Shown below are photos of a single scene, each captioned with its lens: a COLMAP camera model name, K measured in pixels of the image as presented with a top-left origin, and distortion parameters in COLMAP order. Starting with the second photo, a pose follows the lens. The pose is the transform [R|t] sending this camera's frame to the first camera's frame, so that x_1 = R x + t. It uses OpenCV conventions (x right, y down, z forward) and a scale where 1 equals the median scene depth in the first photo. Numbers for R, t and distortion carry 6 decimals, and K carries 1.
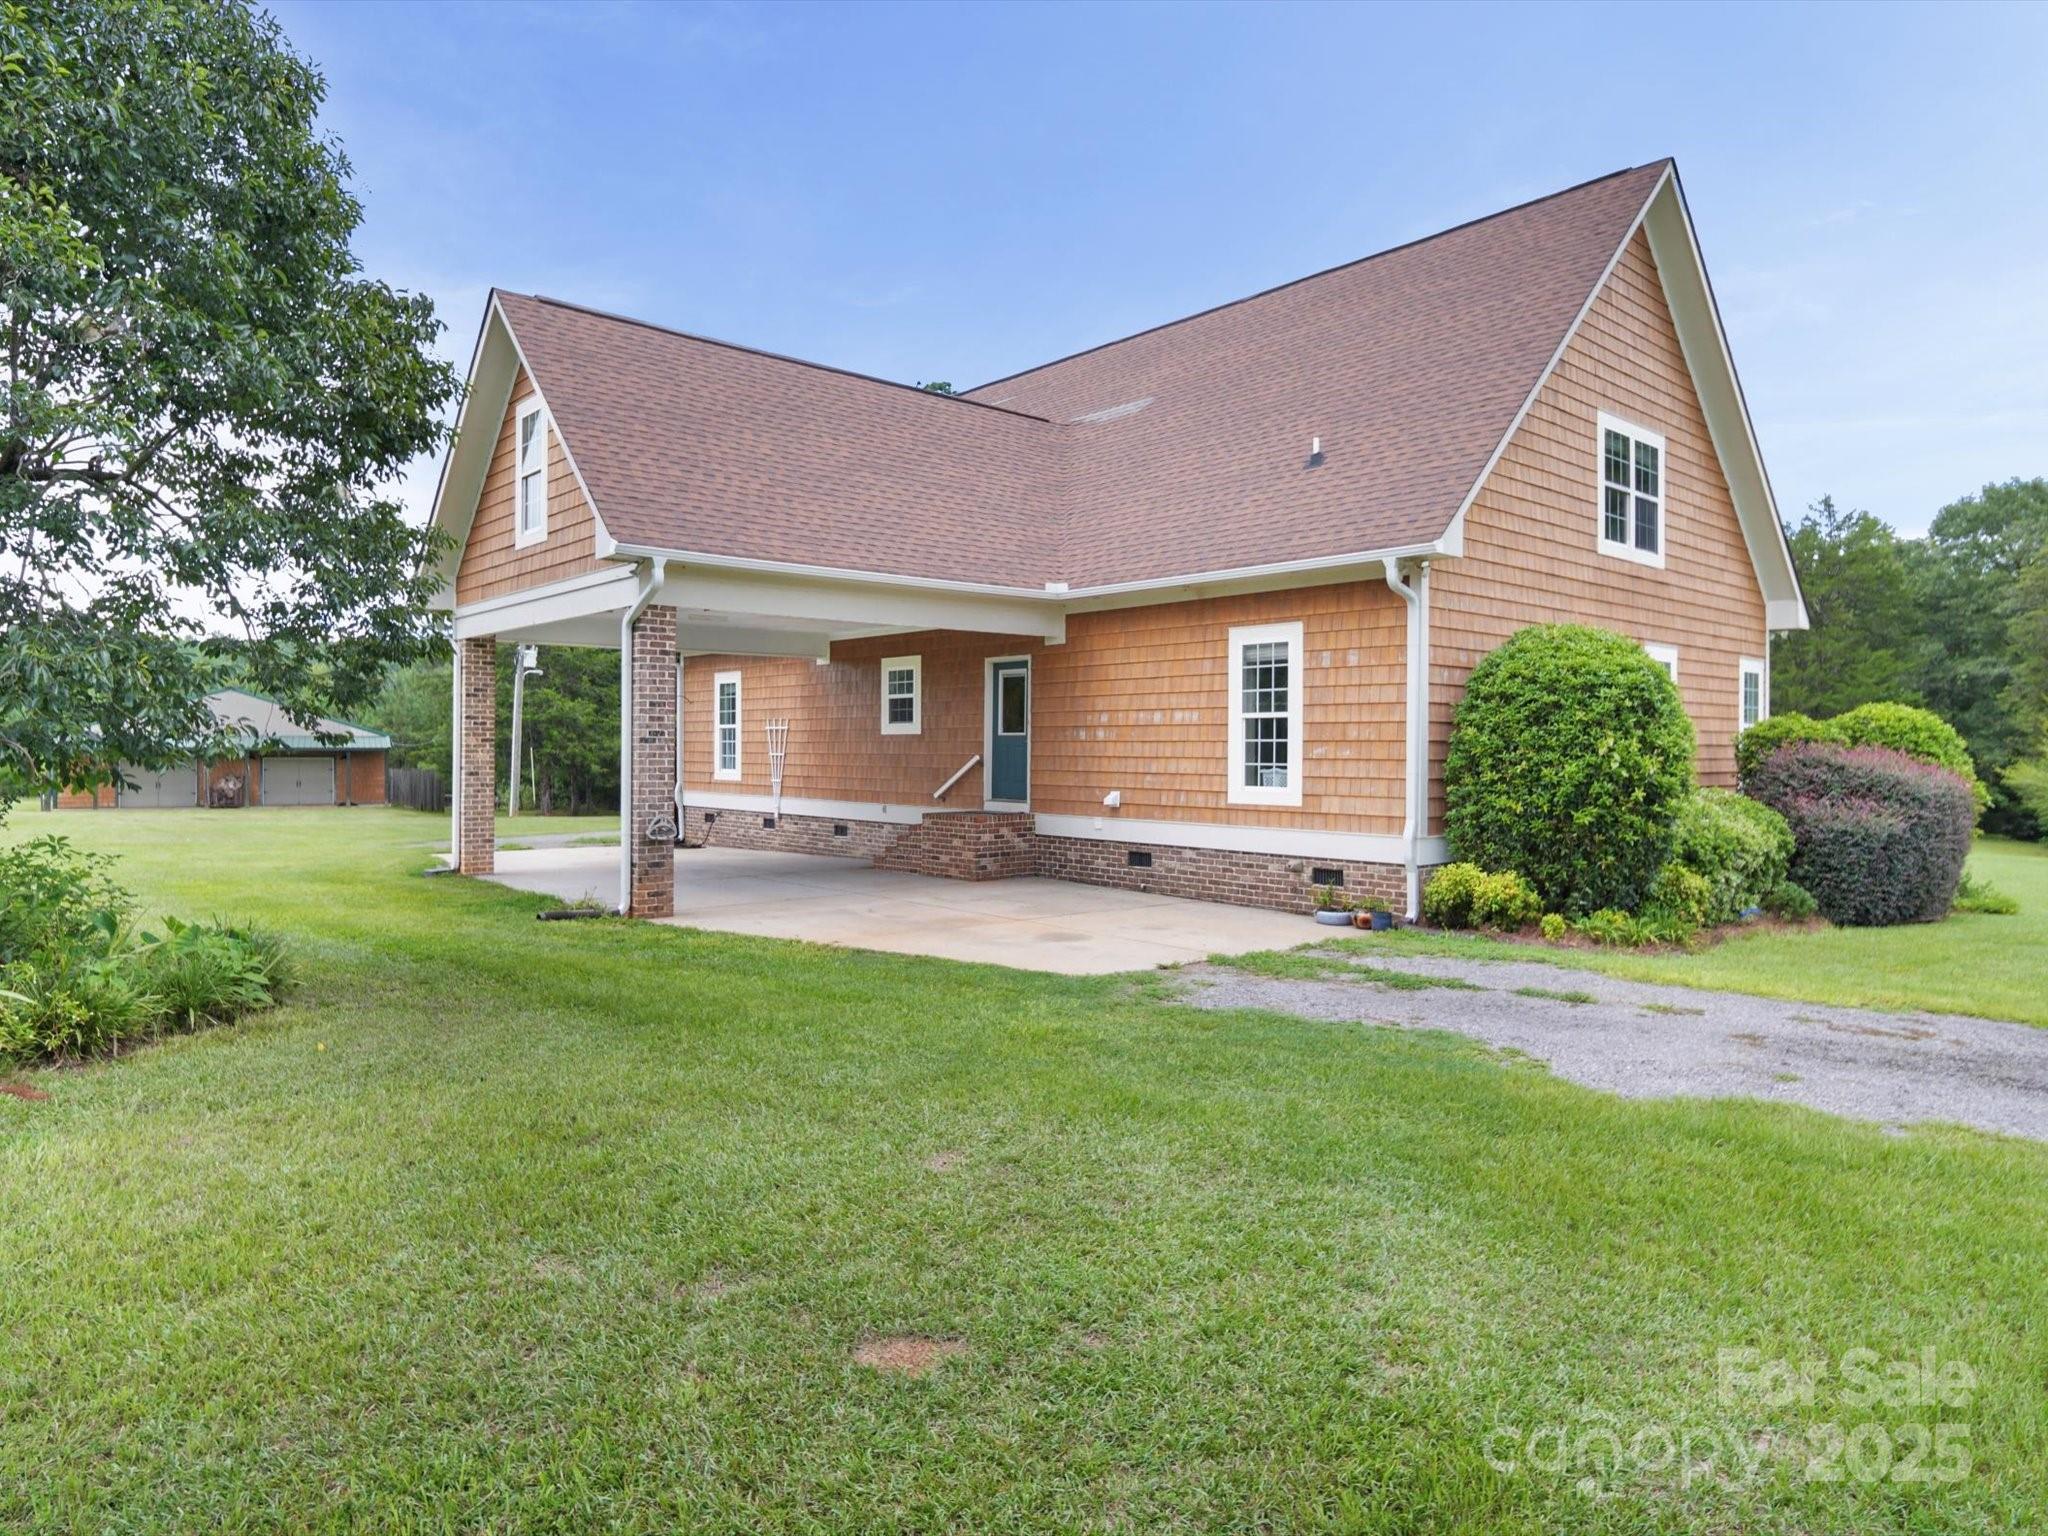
lens RADIAL K [[1255.3, 0, 1032.2], [0, 1255.3, 770.5], [0, 0, 1]] dist [0.004956, 0.000392]
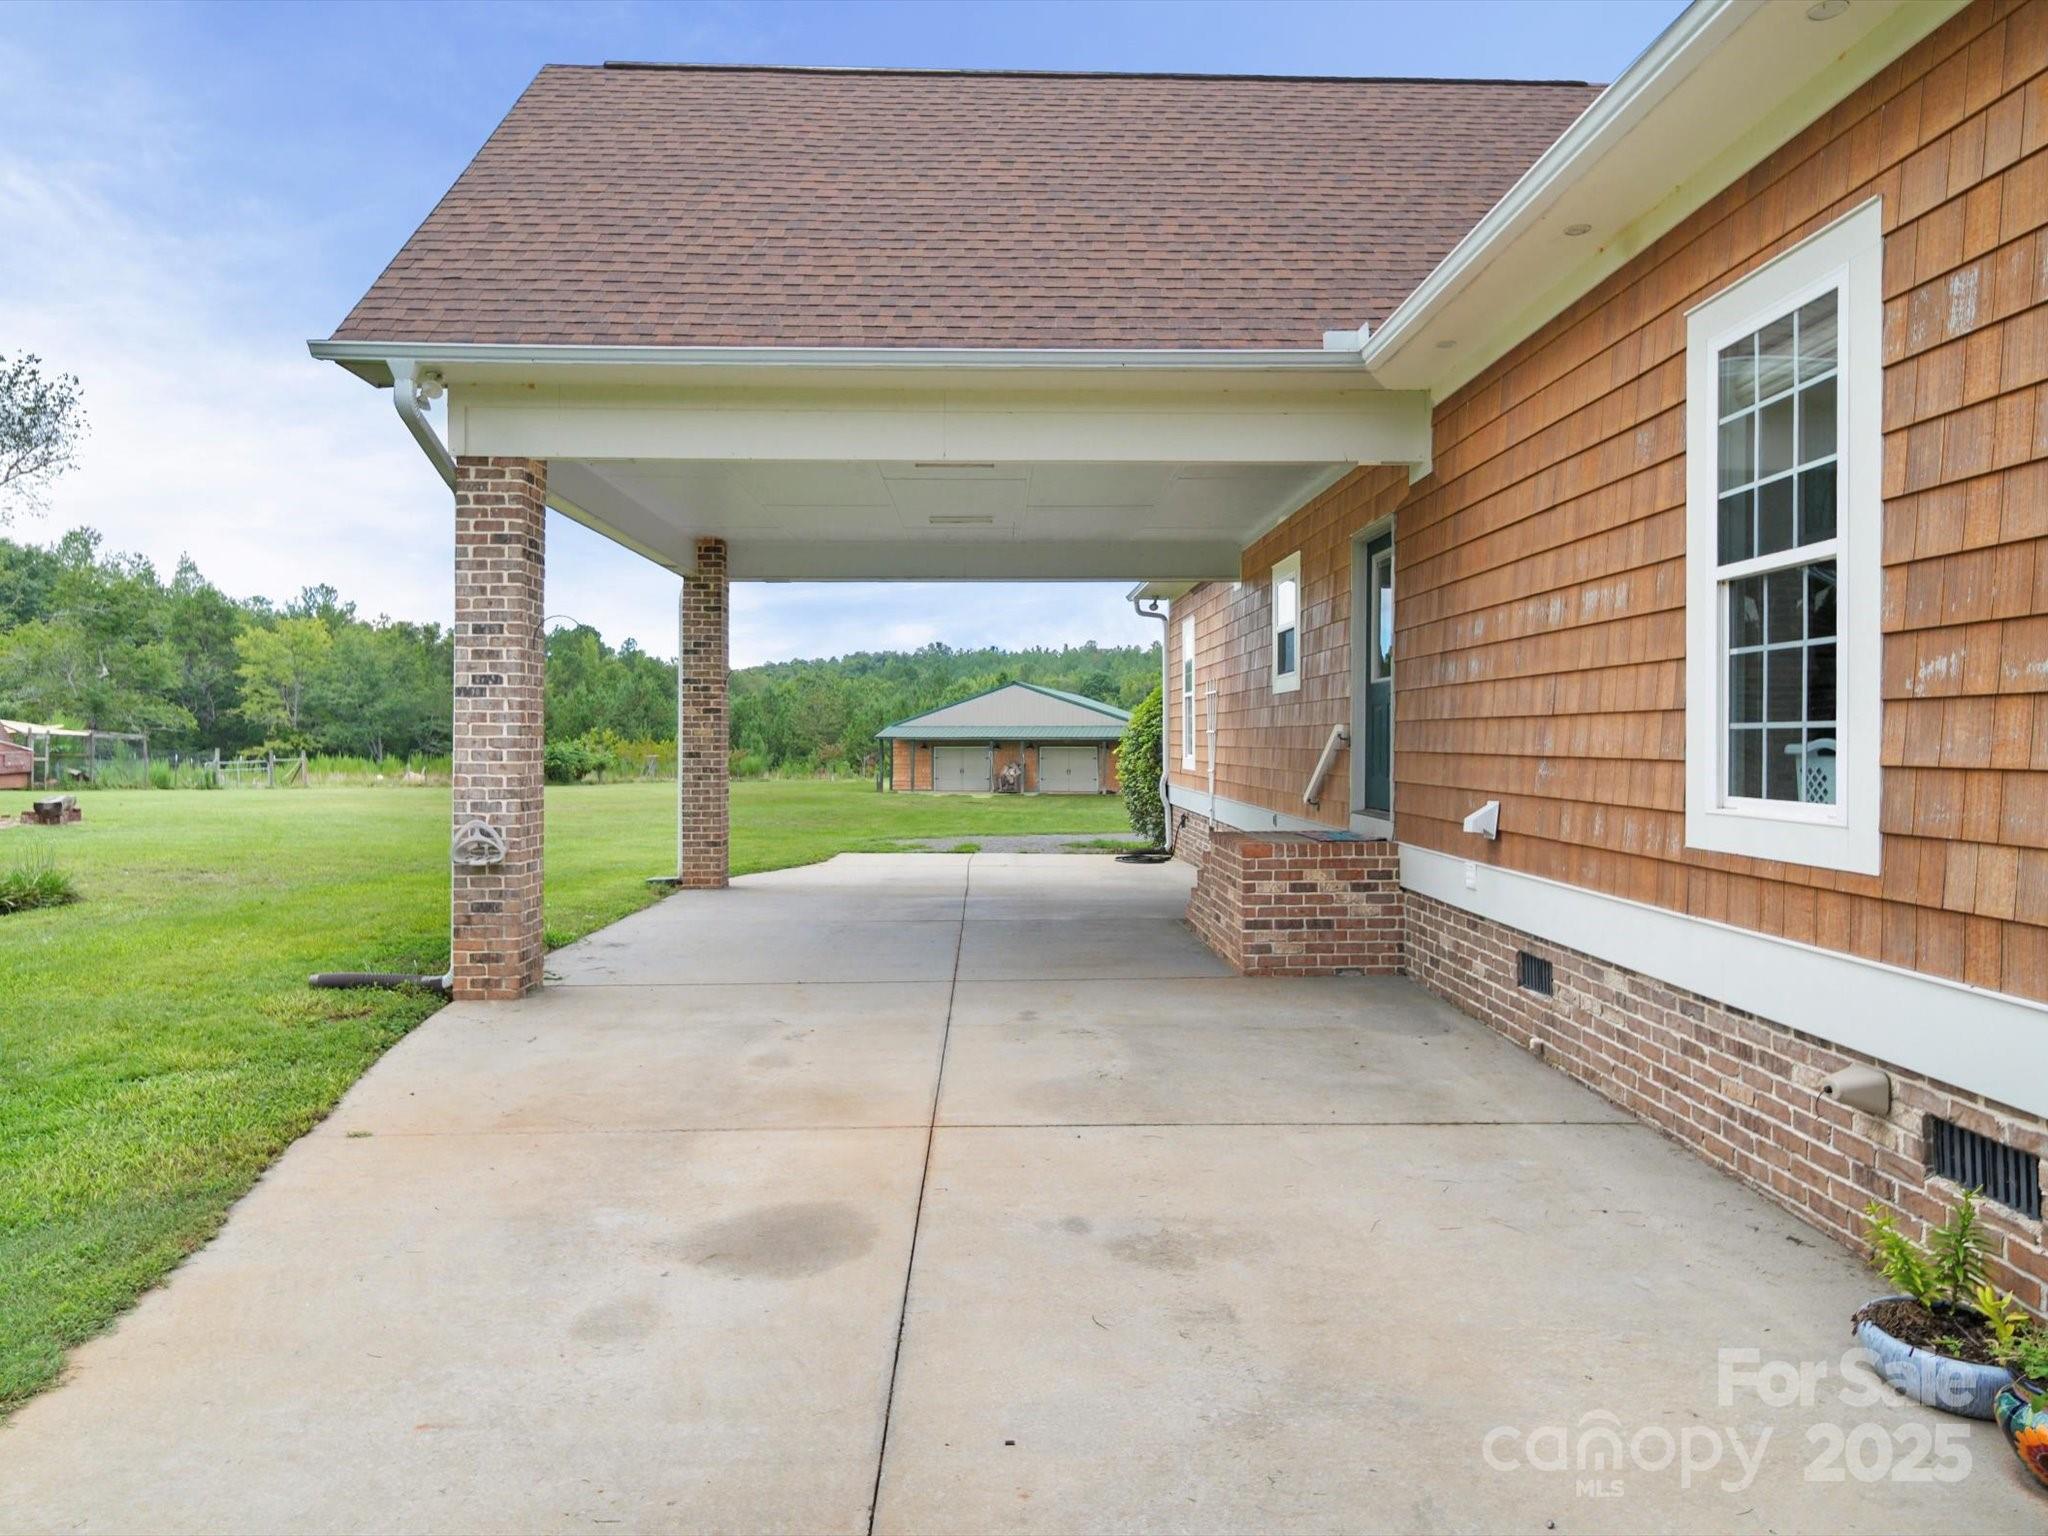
lens RADIAL K [[1255.3, 0, 1034.8], [0, 1255.3, 746.7], [0, 0, 1]] dist [0.004956, 0.000392]
pose [[0.769862, -0.000517, -0.638210, 0.226289], [-0.008242, 0.999908, -0.010753, 0.004650], [0.638157, 0.013539, 0.769787, 0.616529]]
